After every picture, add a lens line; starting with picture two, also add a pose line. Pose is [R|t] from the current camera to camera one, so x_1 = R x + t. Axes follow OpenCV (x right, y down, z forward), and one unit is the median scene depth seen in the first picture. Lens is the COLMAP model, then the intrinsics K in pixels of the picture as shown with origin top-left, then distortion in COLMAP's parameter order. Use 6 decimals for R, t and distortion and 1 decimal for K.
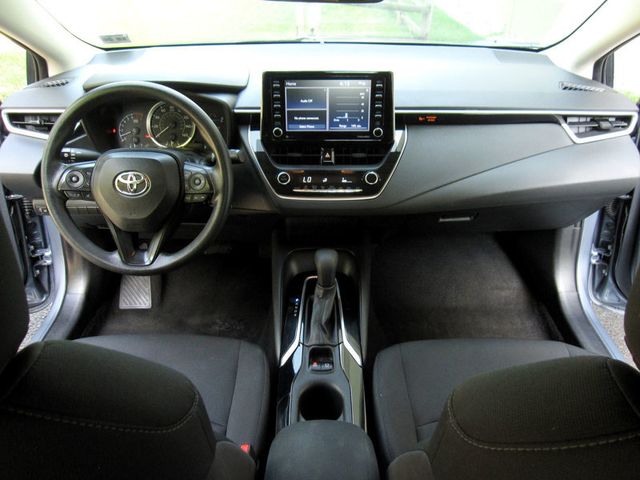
lens RADIAL K [[537.3, 0, 321.3], [0, 537.3, 241.7], [0, 0, 1]] dist [-0.063453, 0.013388]
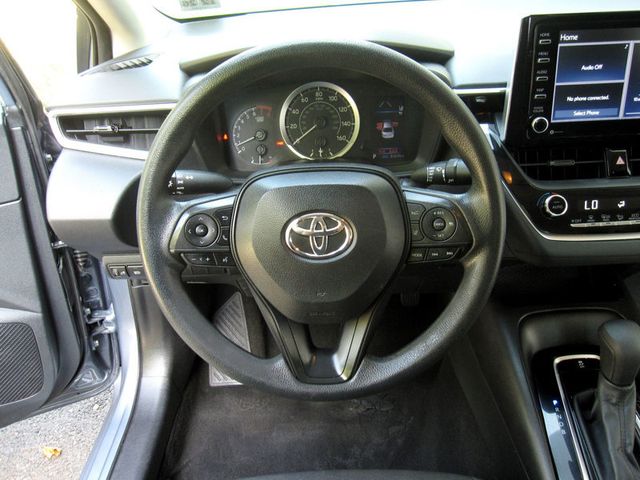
lens RADIAL K [[537.3, 0, 320.4], [0, 537.3, 235.2], [0, 0, 1]] dist [-0.063453, 0.013388]
pose [[0.998291, -0.051447, -0.027707, -0.302124], [0.051209, 0.998645, -0.009224, -0.092965], [0.028144, 0.007789, 0.999574, 0.427246]]
